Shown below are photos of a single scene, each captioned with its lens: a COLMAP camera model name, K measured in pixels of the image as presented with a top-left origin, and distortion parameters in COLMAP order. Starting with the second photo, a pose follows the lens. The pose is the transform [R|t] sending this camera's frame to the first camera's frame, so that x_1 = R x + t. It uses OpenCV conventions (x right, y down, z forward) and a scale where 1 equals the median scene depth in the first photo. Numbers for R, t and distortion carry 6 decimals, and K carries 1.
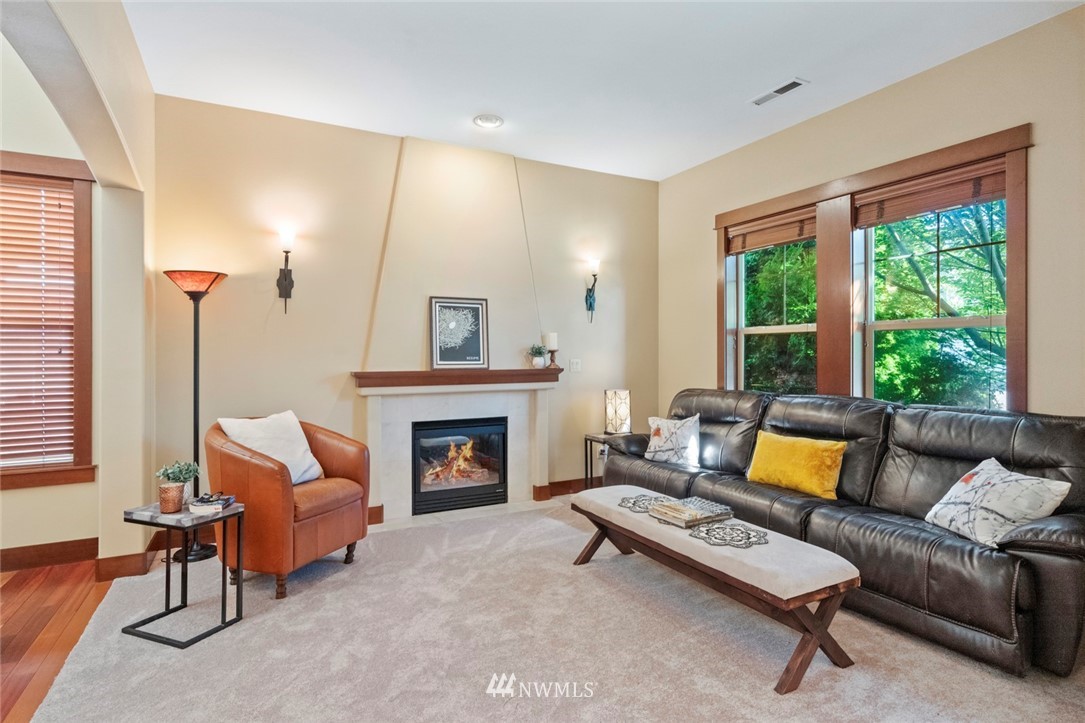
lens RADIAL K [[562.9, 0, 538.8], [0, 562.9, 350.2], [0, 0, 1]] dist [0.004894, -0.000380]
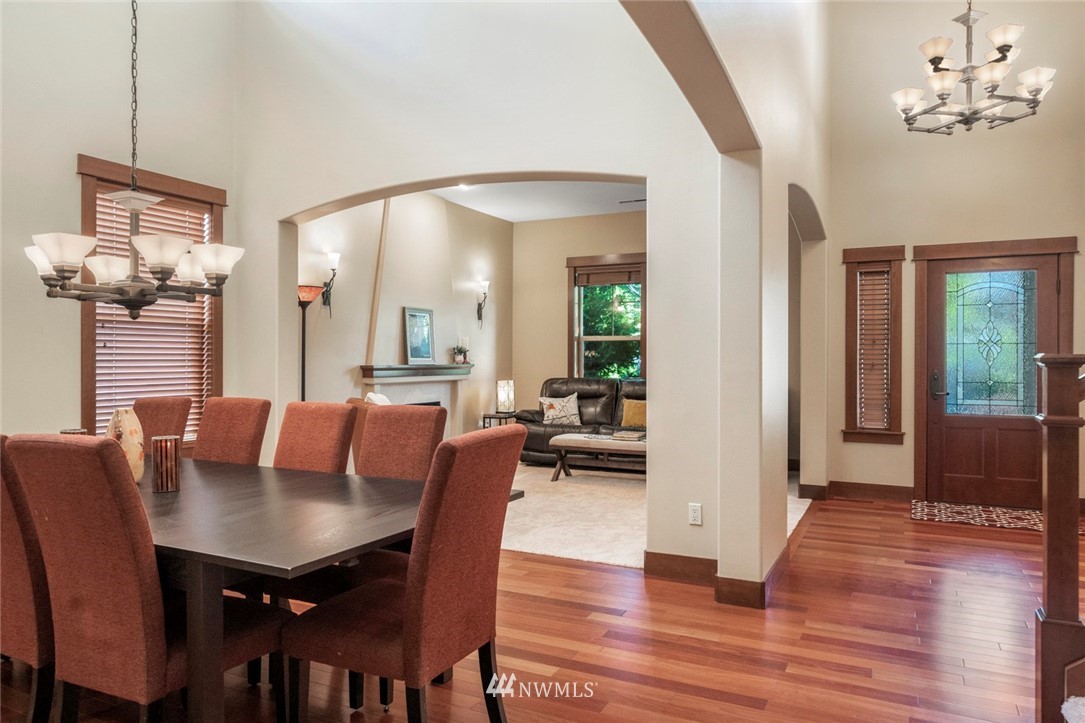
lens RADIAL K [[739.4, 0, 537.8], [0, 739.4, 358.8], [0, 0, 1]] dist [0.002833, -0.000029]
pose [[0.805868, 0.002744, 0.592089, -0.880705], [-0.009910, 0.999912, 0.008855, 0.003203], [-0.592013, -0.013004, 0.805824, -0.492600]]
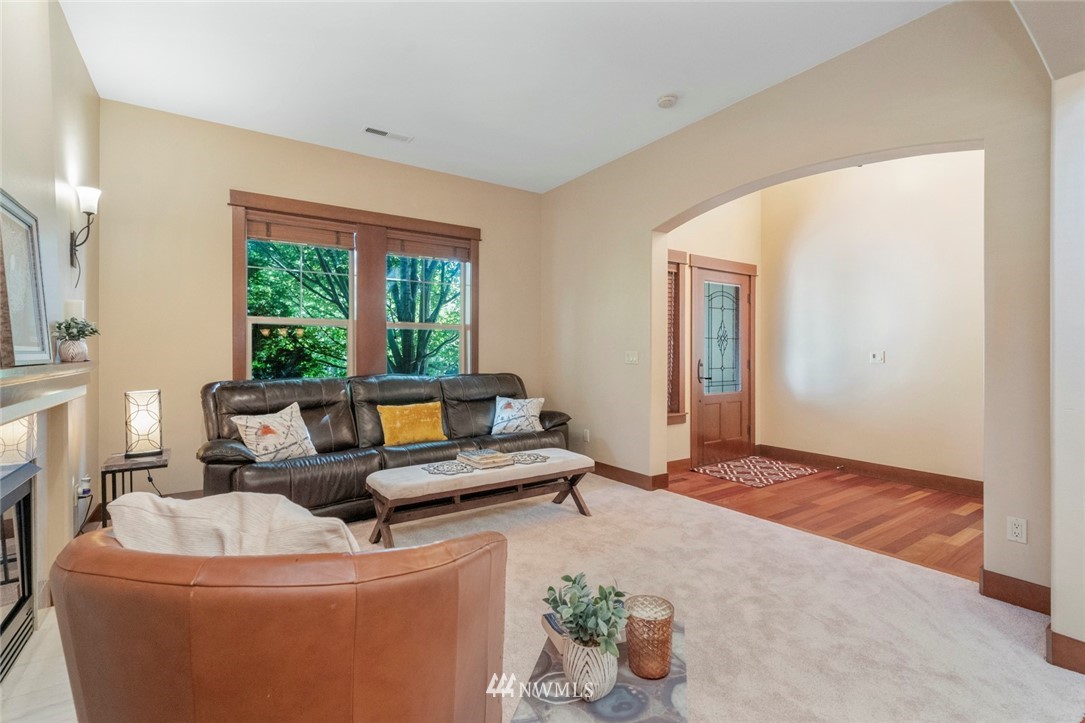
lens RADIAL K [[498.7, 0, 540.1], [0, 498.7, 355.6], [0, 0, 1]] dist [0.000288, -0.000306]
pose [[-0.113887, -0.007279, 0.993467, -0.552761], [-0.008223, 0.999946, 0.006383, 0.019338], [-0.993460, -0.007443, -0.113941, 0.606409]]
